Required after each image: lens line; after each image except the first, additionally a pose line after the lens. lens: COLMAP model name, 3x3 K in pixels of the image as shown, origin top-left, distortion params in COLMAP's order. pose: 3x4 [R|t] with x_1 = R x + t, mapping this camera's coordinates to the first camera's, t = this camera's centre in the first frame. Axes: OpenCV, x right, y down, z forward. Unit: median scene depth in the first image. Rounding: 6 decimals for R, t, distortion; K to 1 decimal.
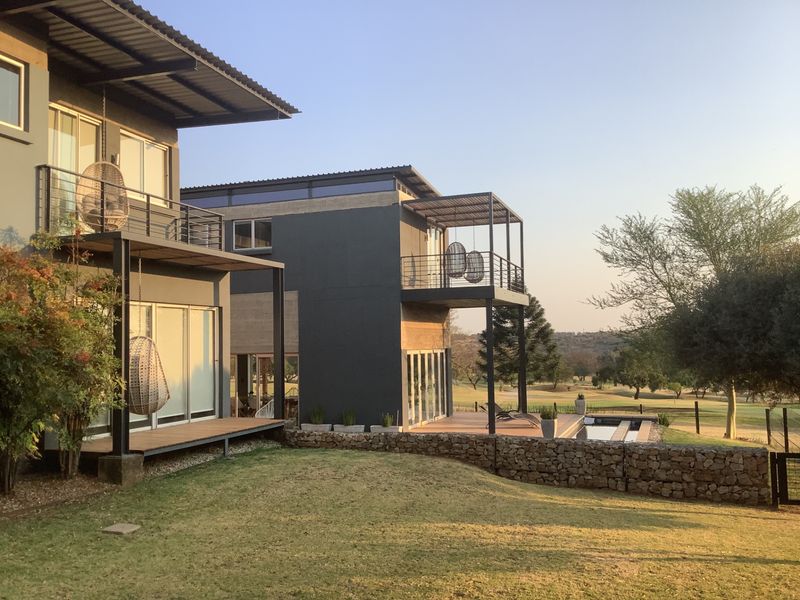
lens RADIAL K [[723.8, 0, 399.3], [0, 723.8, 304.2], [0, 0, 1]] dist [0.110481, -0.218616]
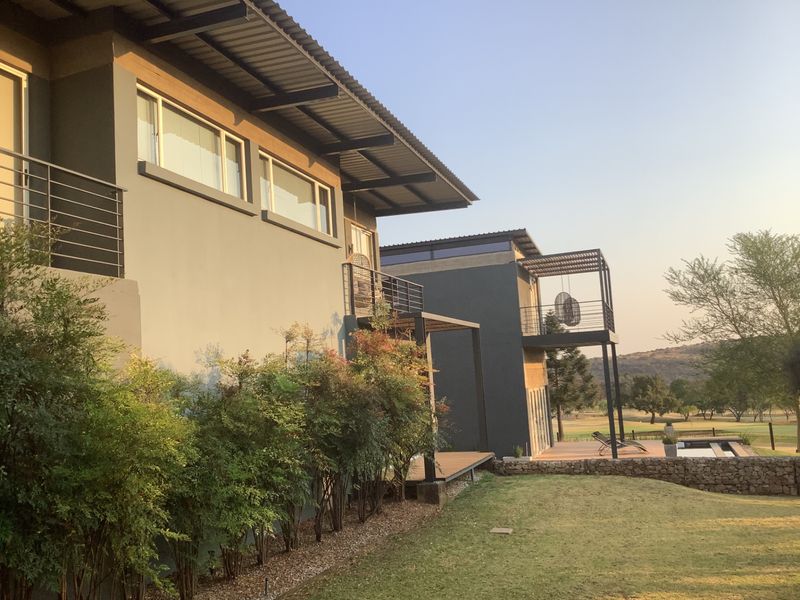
lens RADIAL K [[723.8, 0, 399.3], [0, 723.8, 304.2], [0, 0, 1]] dist [0.110481, -0.218616]
pose [[0.998896, -0.044702, 0.014428, -0.192807], [0.045342, 0.997839, -0.047564, -0.022988], [-0.012271, 0.048165, 0.998764, -0.138271]]
